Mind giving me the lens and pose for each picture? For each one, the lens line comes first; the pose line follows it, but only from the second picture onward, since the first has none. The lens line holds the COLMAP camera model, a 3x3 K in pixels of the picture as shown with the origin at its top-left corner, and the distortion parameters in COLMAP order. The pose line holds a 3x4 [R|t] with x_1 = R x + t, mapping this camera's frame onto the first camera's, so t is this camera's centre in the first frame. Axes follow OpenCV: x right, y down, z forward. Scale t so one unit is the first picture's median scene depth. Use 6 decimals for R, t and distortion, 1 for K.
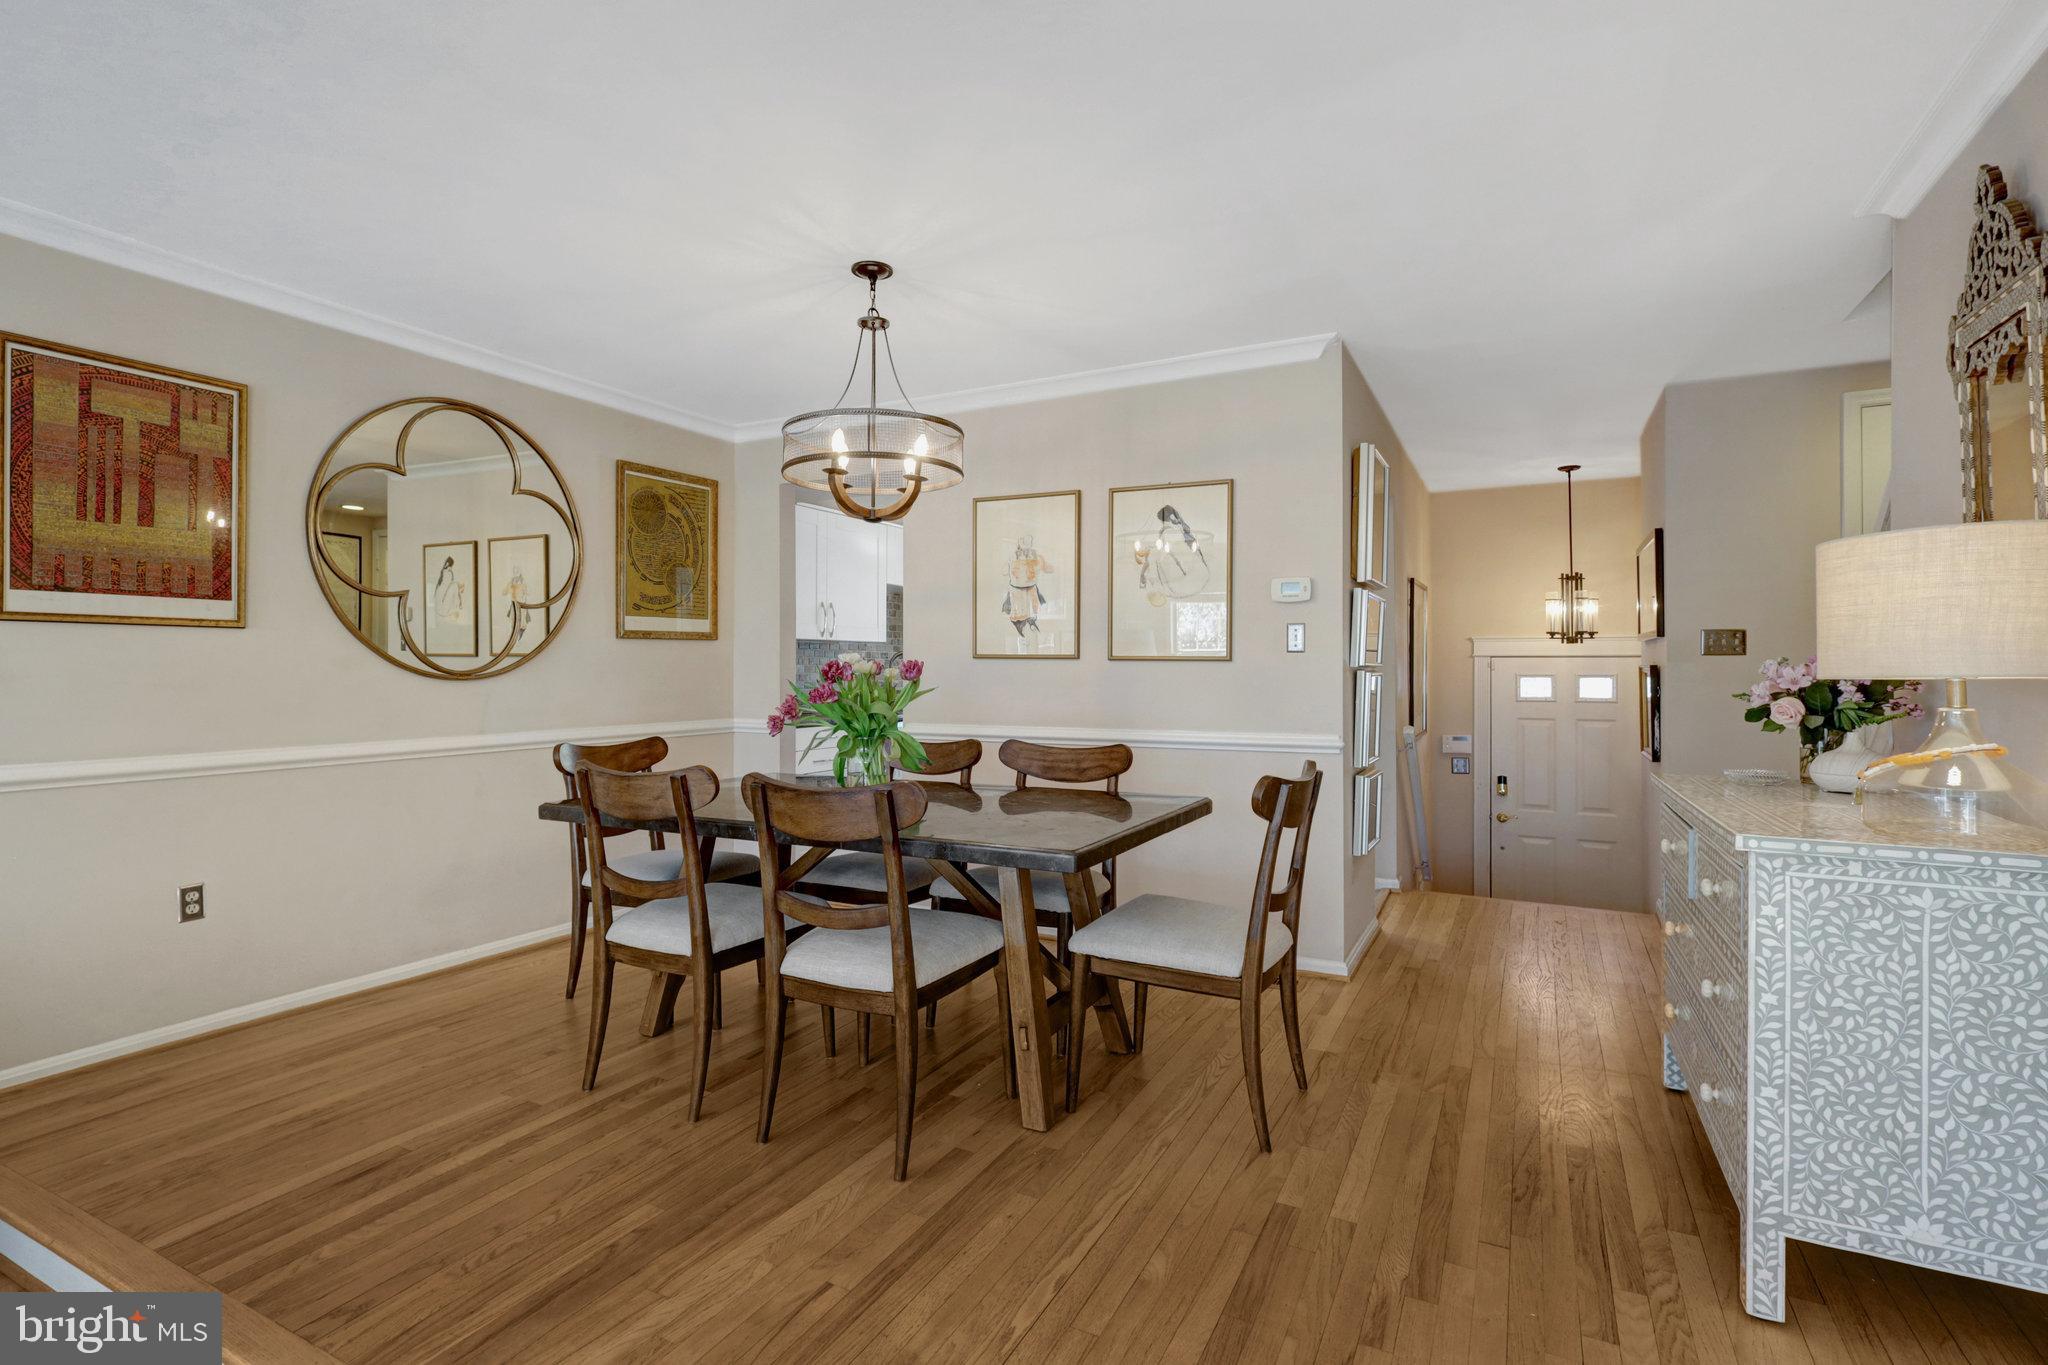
lens RADIAL K [[972.5, 0, 1014.4], [0, 972.5, 678.5], [0, 0, 1]] dist [-0.001735, 0.000204]
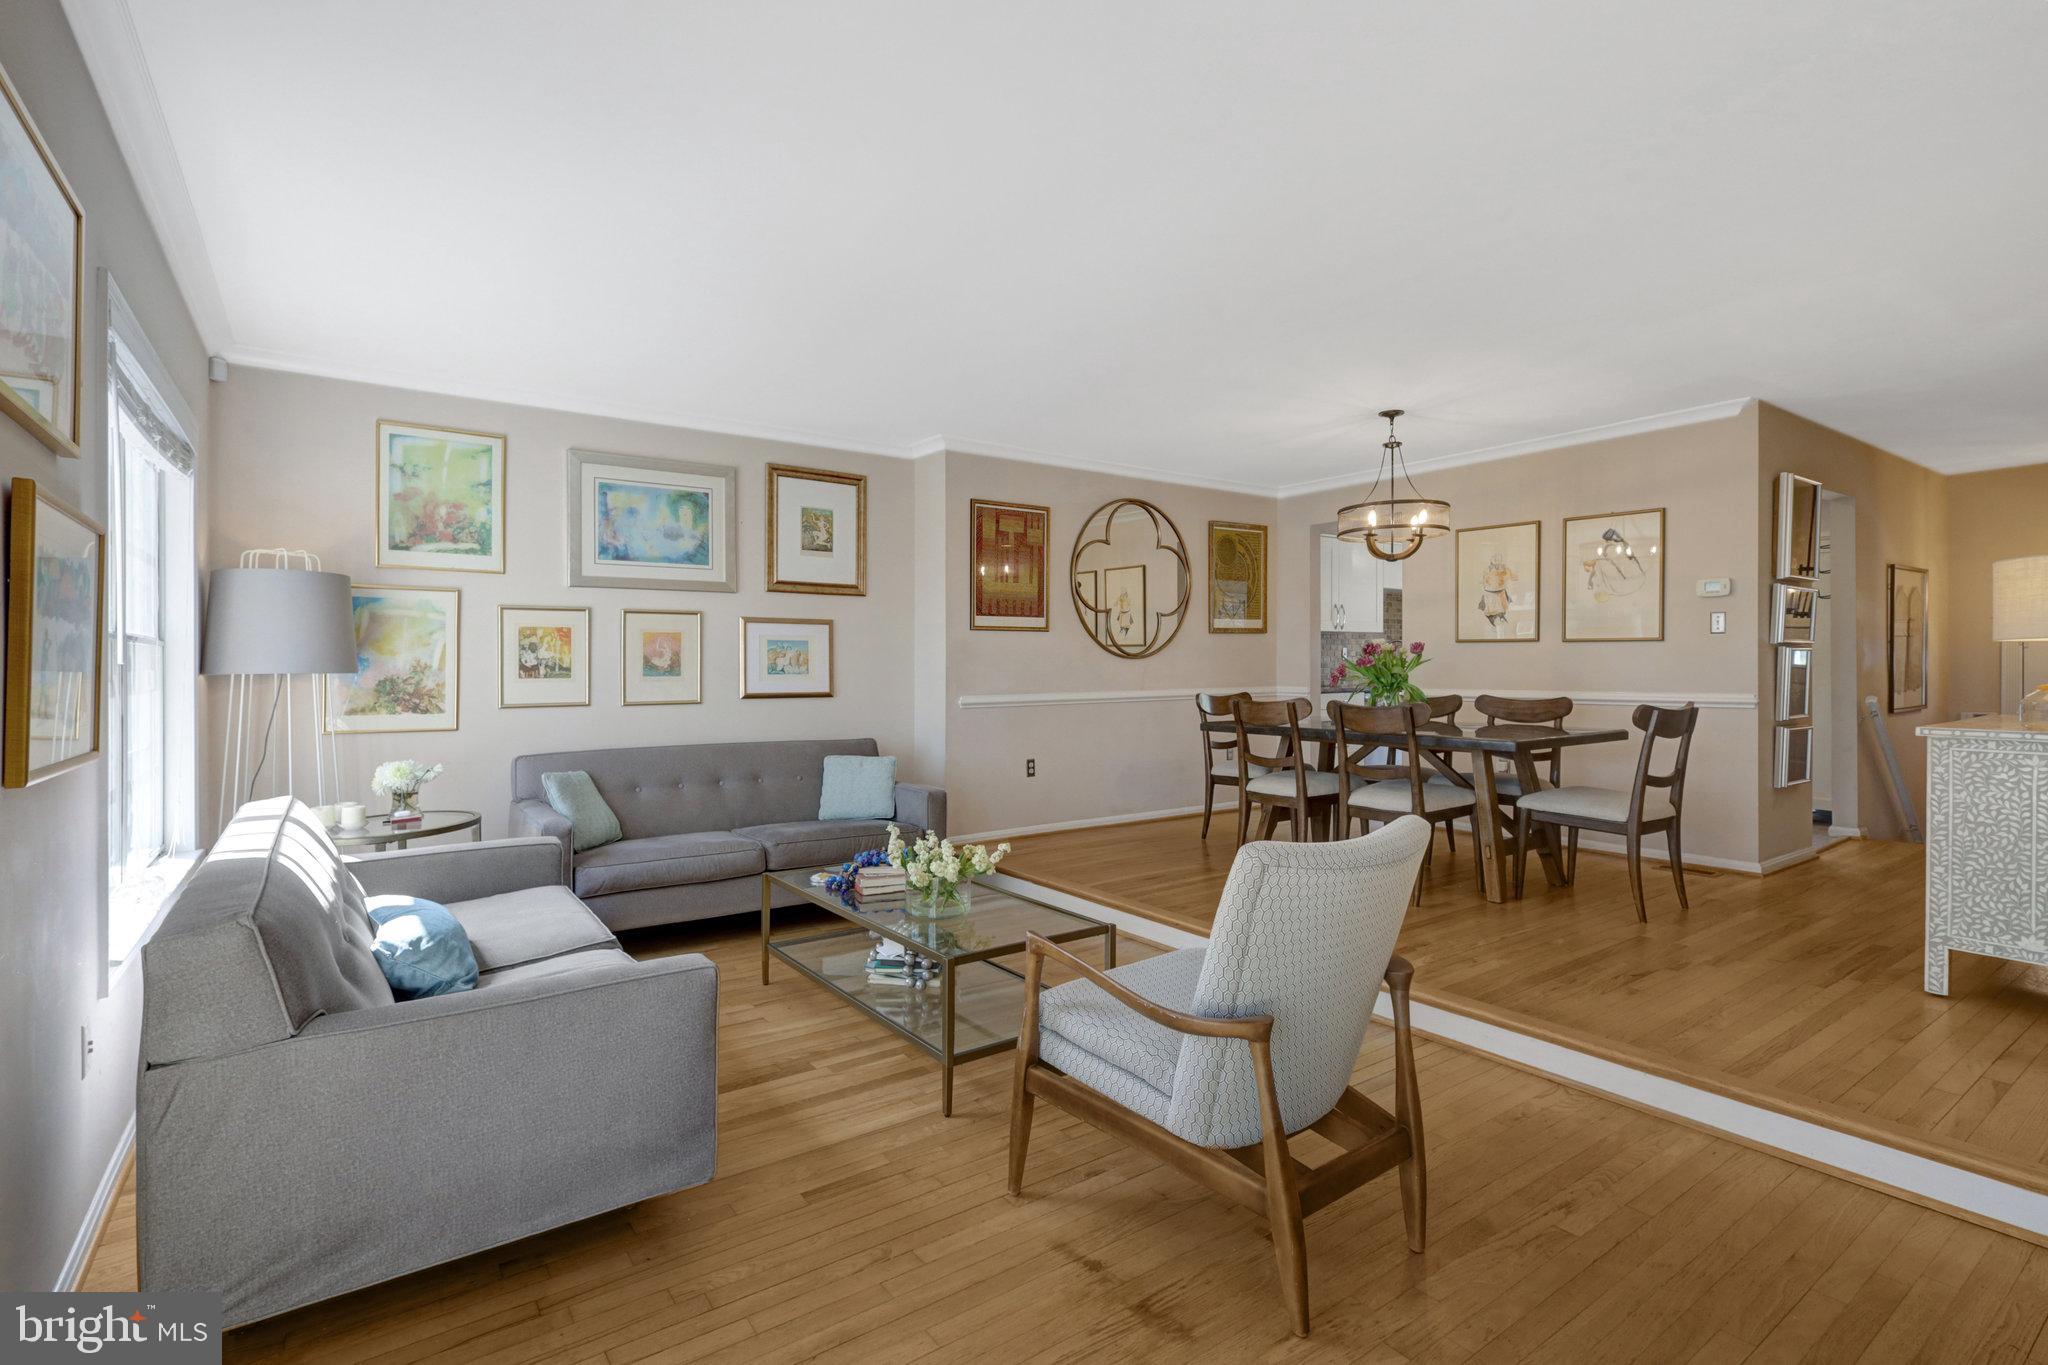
lens RADIAL K [[960.2, 0, 1015.3], [0, 960.2, 677.8], [0, 0, 1]] dist [-0.001459, 0.000409]
pose [[0.891587, 0.001244, -0.452847, 0.028304], [0.001800, 0.999979, 0.006291, 0.031050], [0.452845, -0.006424, 0.891566, -0.803403]]
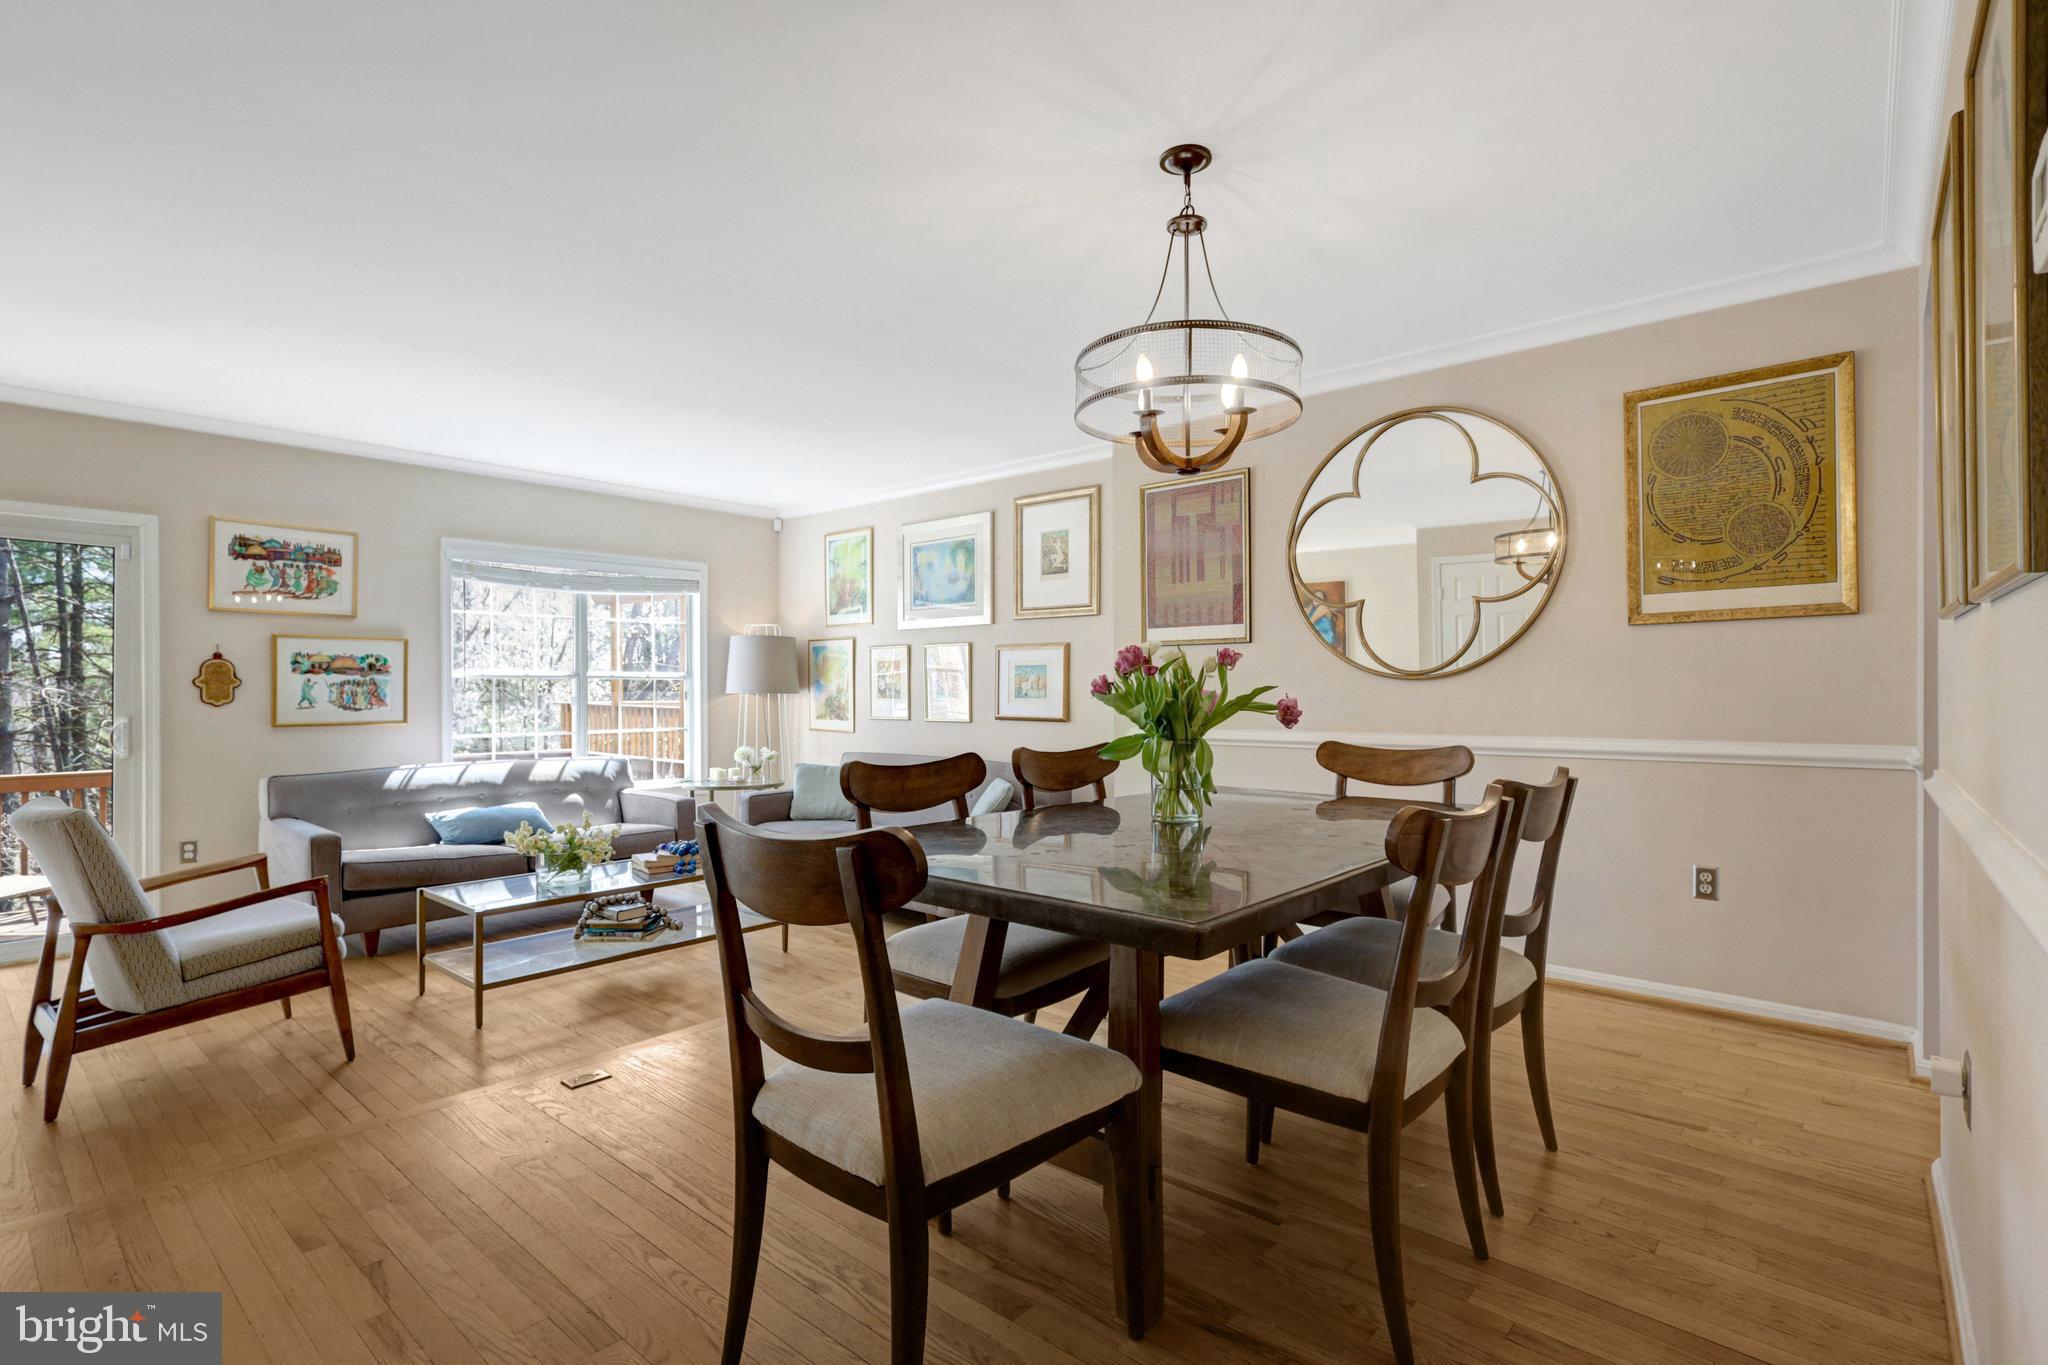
lens RADIAL K [[960.2, 0, 1015.3], [0, 960.2, 677.8], [0, 0, 1]] dist [-0.001459, 0.000409]
pose [[-0.233362, -0.010015, -0.972338, 0.650598], [-0.004393, 0.999948, -0.009245, 0.012665], [0.972380, 0.002114, -0.233394, 1.047781]]
